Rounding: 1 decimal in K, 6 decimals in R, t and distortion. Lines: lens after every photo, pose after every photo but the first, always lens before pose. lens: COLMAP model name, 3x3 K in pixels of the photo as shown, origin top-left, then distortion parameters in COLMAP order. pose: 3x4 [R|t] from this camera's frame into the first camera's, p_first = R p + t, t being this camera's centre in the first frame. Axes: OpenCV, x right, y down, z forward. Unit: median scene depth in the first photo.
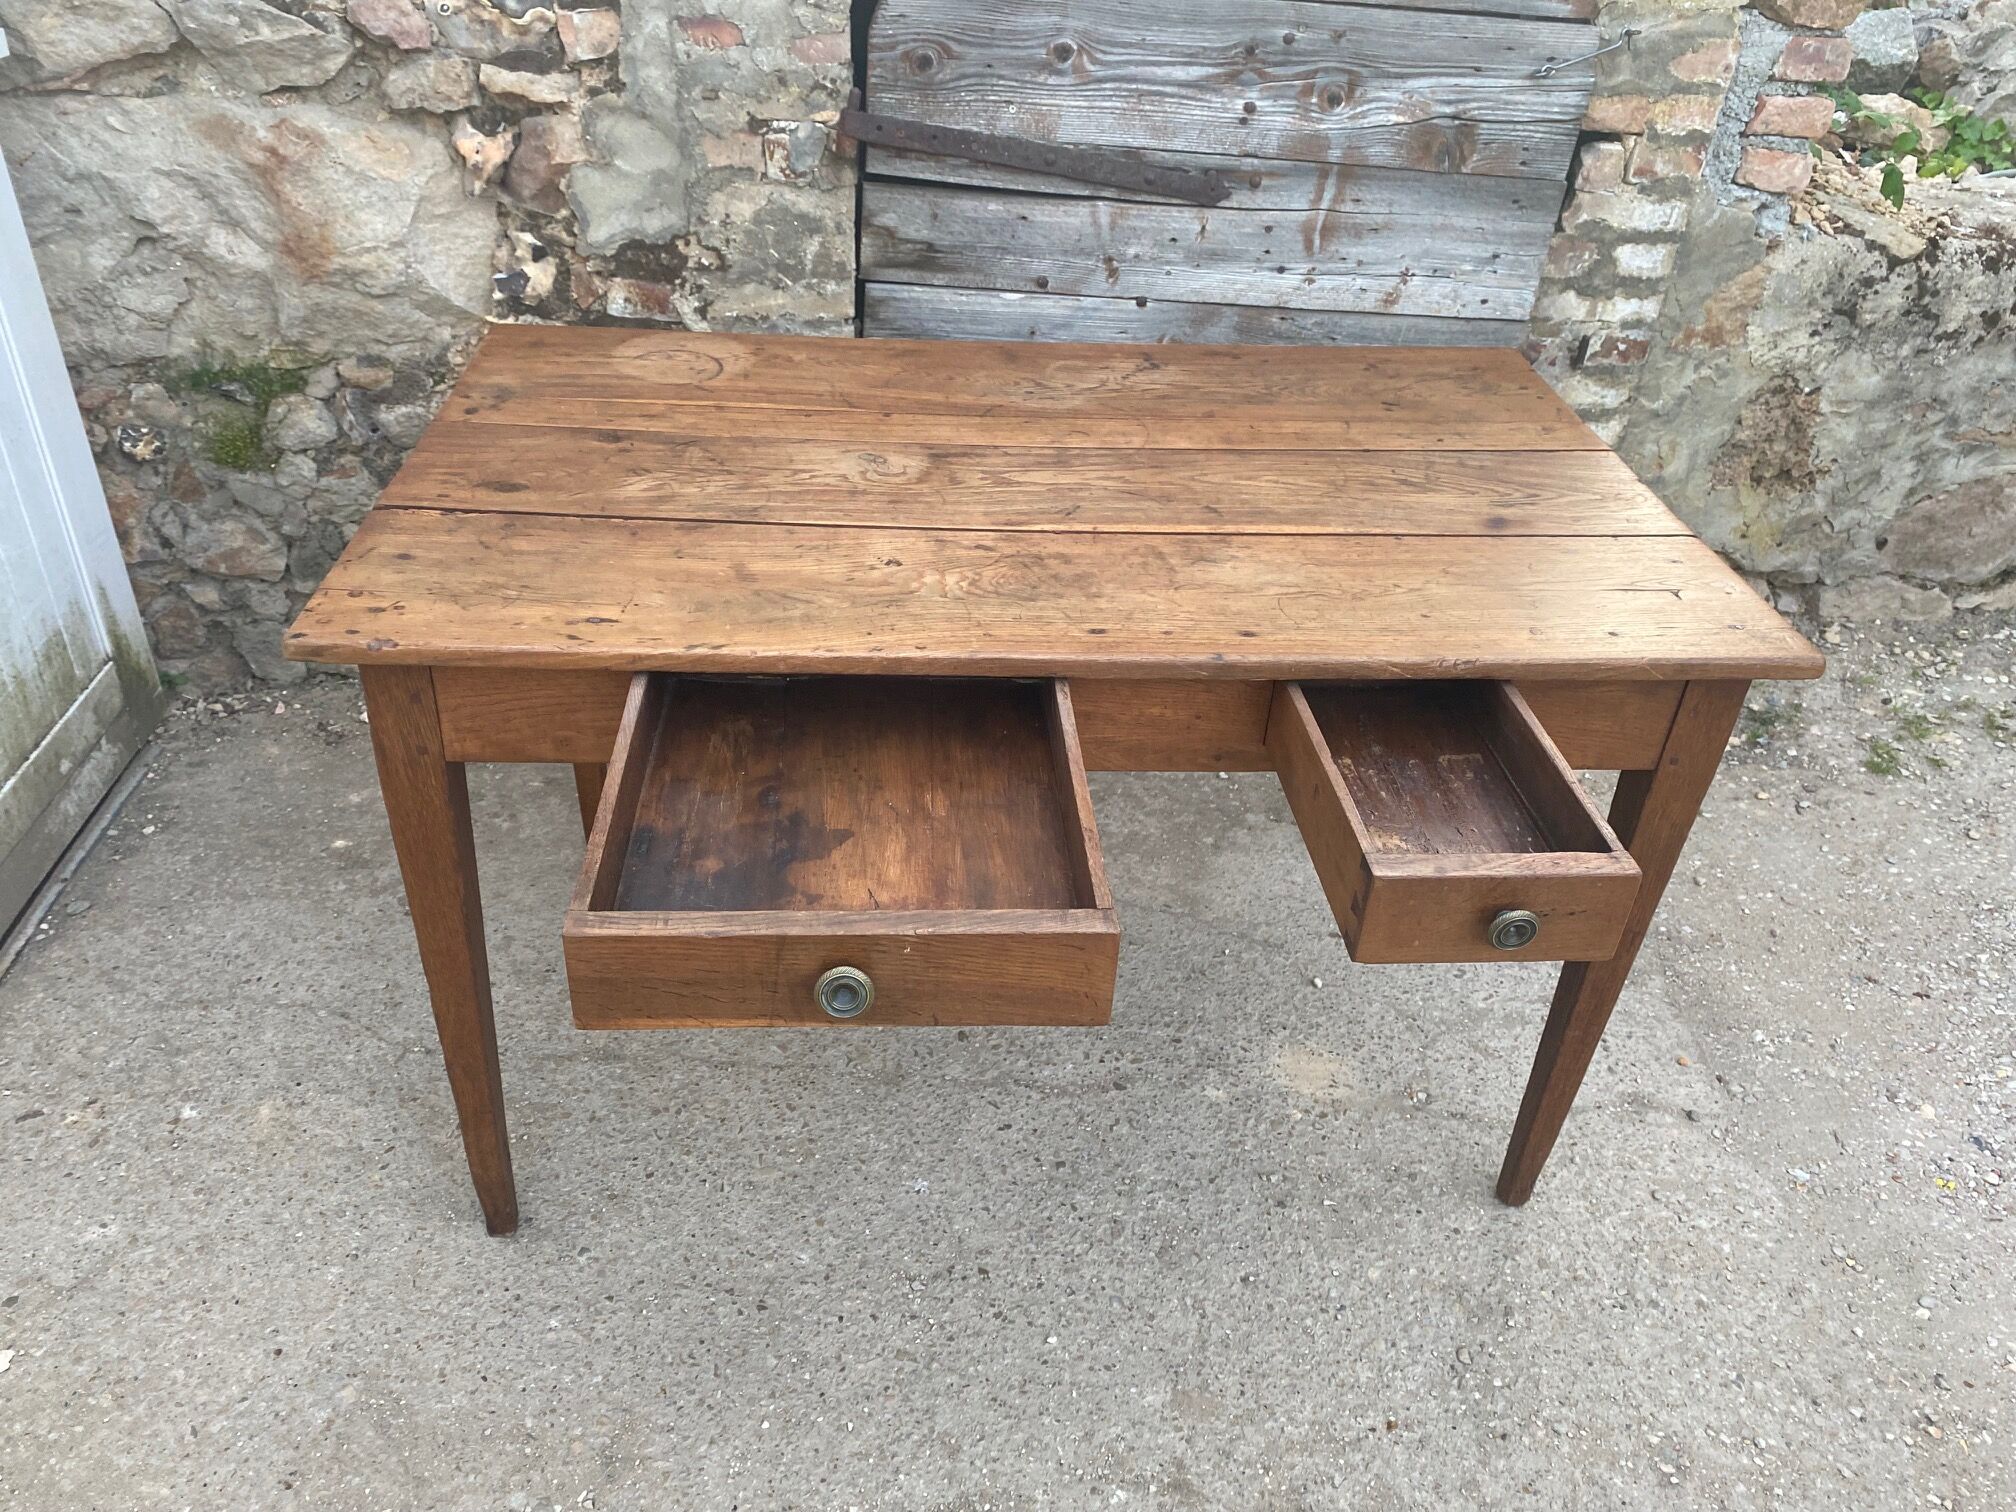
lens RADIAL K [[1536.6, 0, 997.6], [0, 1536.6, 741.3], [0, 0, 1]] dist [0.009475, -0.005170]
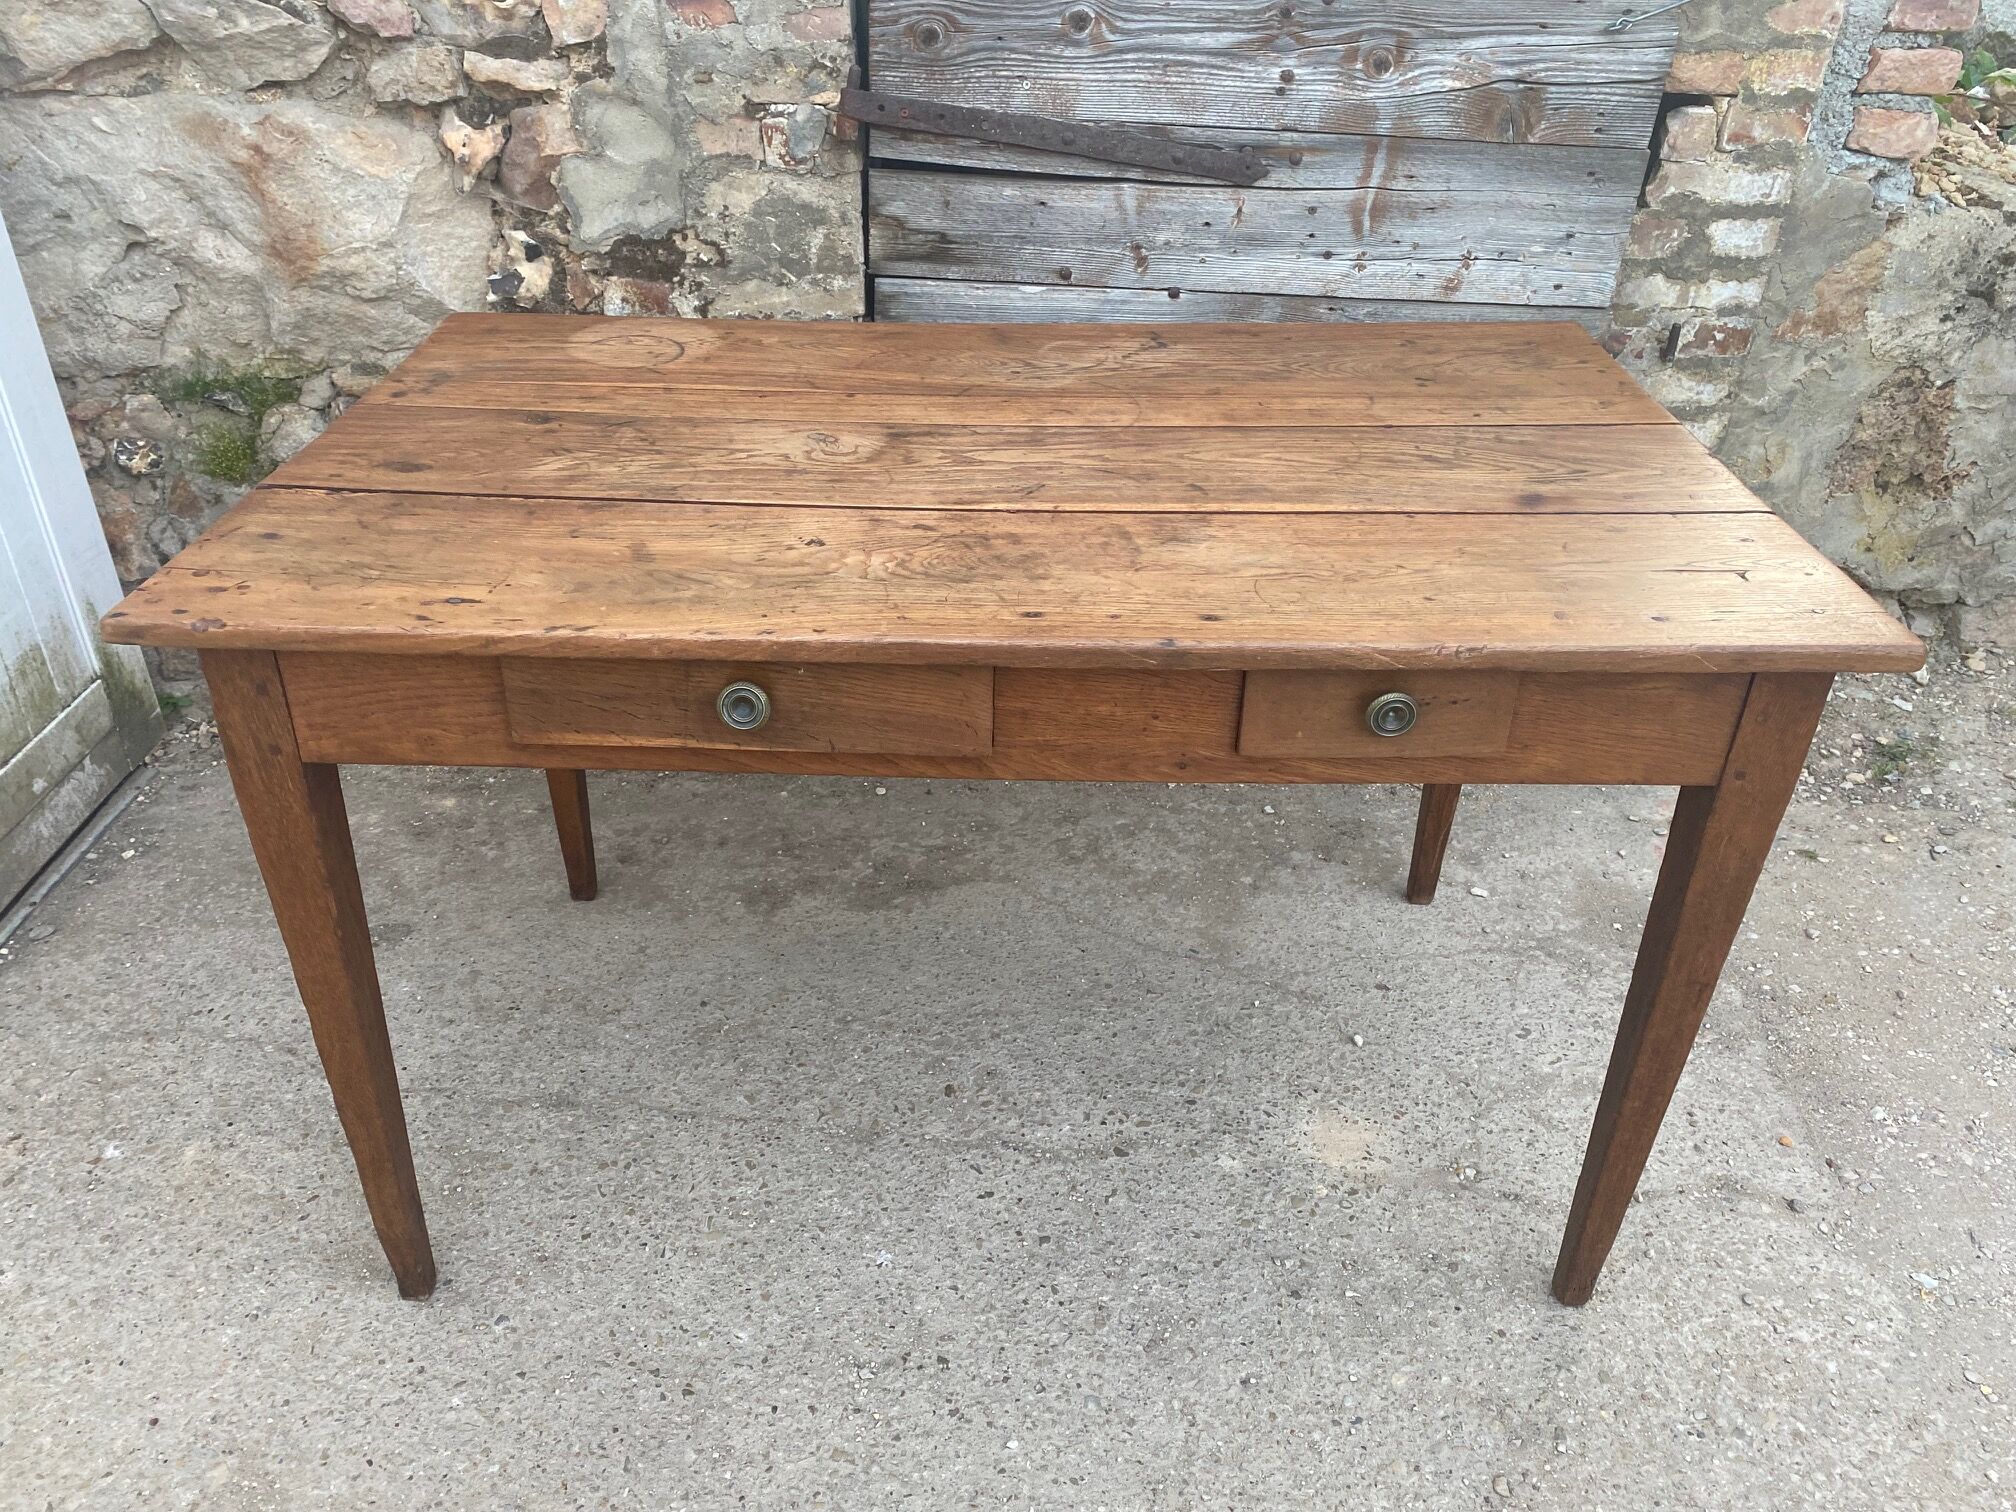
lens RADIAL K [[1536.6, 0, 989.1], [0, 1536.6, 741.6], [0, 0, 1]] dist [0.009475, -0.005170]
pose [[0.996159, 0.005127, -0.087408, 0.070593], [-0.008304, 0.999317, -0.036013, 0.018285], [0.087163, 0.036601, 0.995521, 0.090003]]
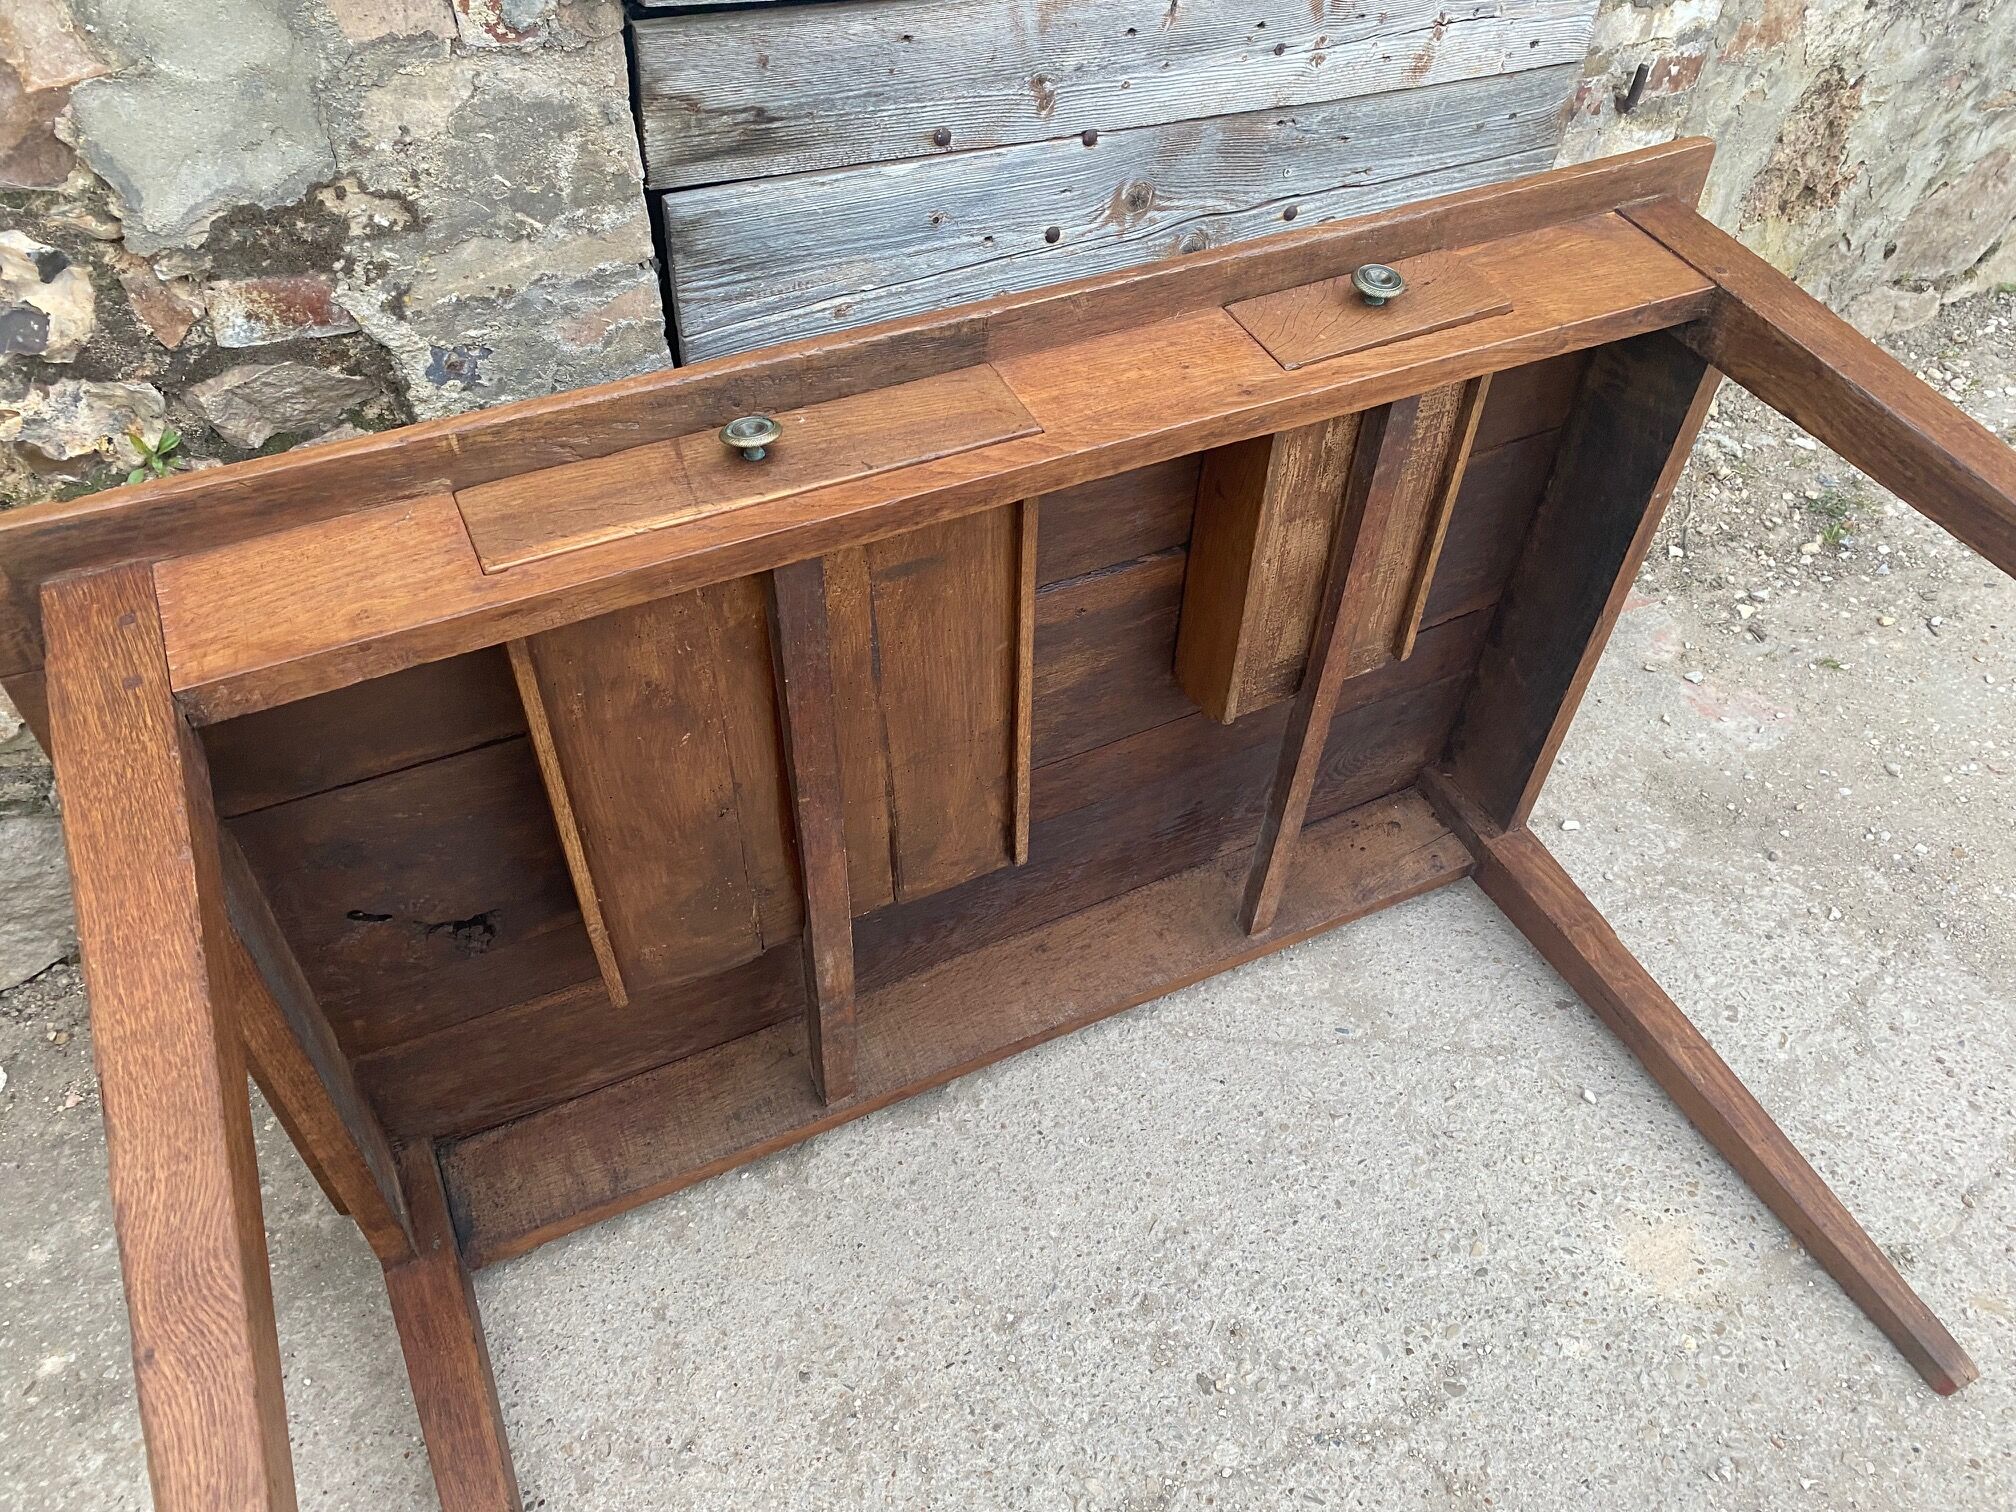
lens RADIAL K [[1536.6, 0, 1009.6], [0, 1536.6, 759.3], [0, 0, 1]] dist [0.009475, -0.005170]
pose [[0.935078, -0.272857, 0.226226, -0.162865], [0.220497, 0.947531, 0.231445, -0.214511], [-0.277507, -0.166537, 0.946179, 0.398748]]
